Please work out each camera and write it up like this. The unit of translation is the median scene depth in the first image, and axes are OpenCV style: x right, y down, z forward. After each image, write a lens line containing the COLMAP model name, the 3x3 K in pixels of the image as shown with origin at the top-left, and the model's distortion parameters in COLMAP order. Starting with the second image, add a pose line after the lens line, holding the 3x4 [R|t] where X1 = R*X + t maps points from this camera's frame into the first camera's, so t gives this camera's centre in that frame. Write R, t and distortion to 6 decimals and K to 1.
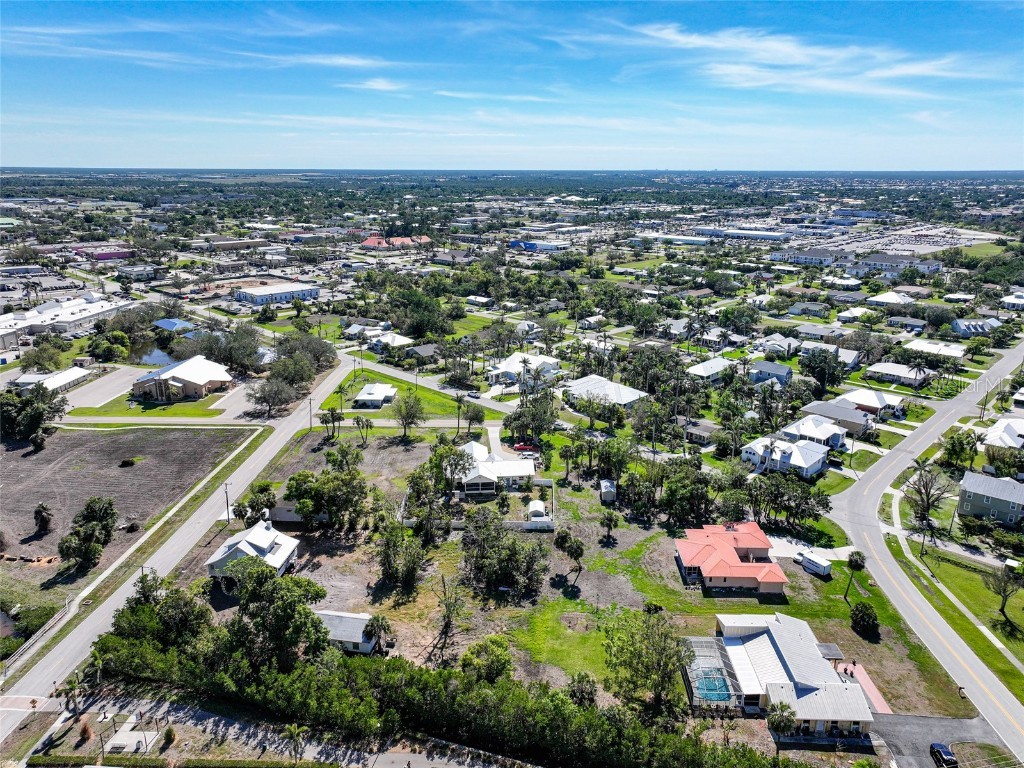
lens RADIAL K [[724.4, 0, 519.8], [0, 724.4, 384.3], [0, 0, 1]] dist [0.028046, 0.001402]
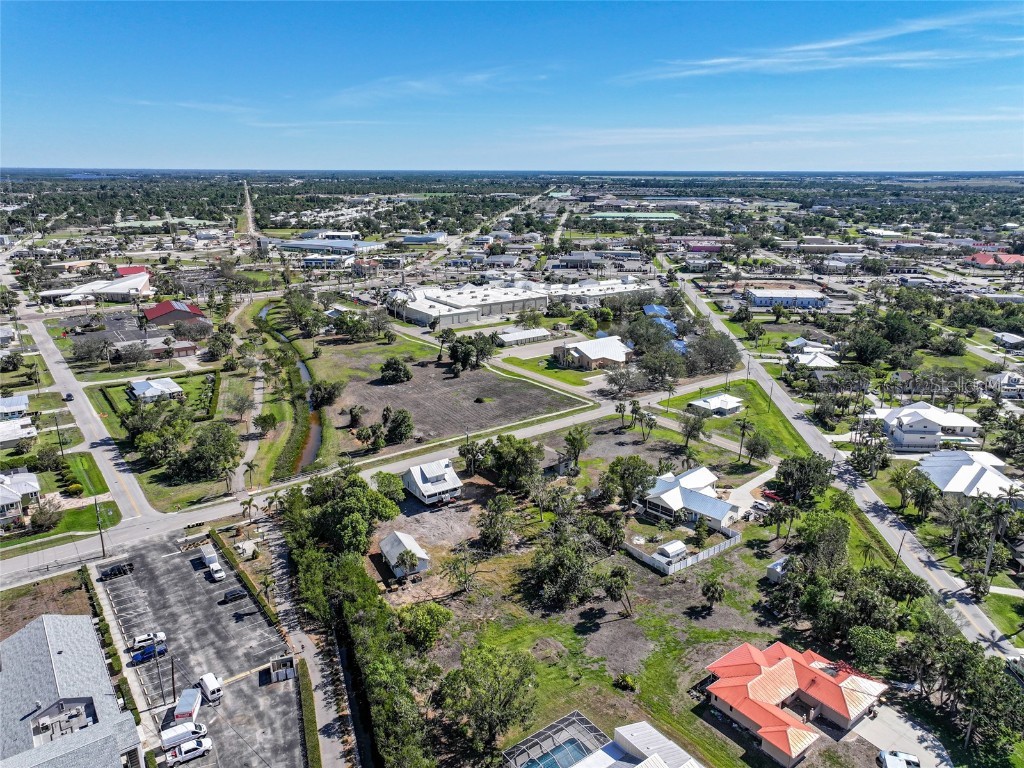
lens RADIAL K [[724.4, 0, 503.7], [0, 724.4, 386.7], [0, 0, 1]] dist [0.028046, 0.001402]
pose [[0.623875, 0.226727, -0.747913, 0.348852], [-0.227422, 0.968247, 0.103815, -0.045470], [0.747702, 0.105325, 0.655628, 0.158319]]
